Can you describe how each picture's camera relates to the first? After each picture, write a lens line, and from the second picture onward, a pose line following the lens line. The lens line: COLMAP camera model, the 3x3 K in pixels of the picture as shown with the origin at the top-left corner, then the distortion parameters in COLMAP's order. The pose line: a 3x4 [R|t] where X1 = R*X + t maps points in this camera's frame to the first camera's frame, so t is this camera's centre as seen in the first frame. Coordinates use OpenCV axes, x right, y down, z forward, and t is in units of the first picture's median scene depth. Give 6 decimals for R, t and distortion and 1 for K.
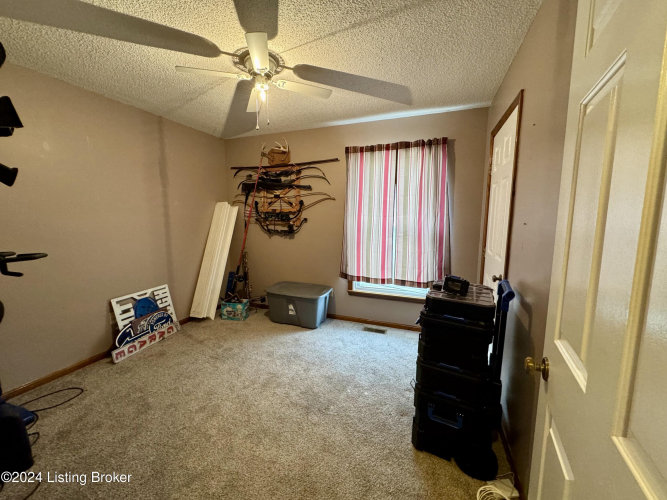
lens RADIAL K [[269.3, 0, 333.8], [0, 269.3, 249.7], [0, 0, 1]] dist [-0.000427, -0.000279]
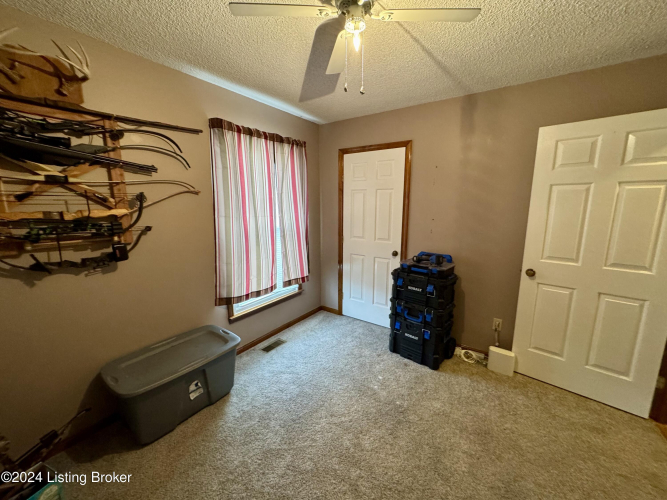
lens RADIAL K [[269.3, 0, 333.6], [0, 269.3, 248.2], [0, 0, 1]] dist [-0.000427, -0.000279]
pose [[0.234007, -0.170846, 0.957106, -0.558981], [0.121080, 0.981896, 0.145668, -0.112344], [-0.964666, 0.081799, 0.250457, 0.533632]]
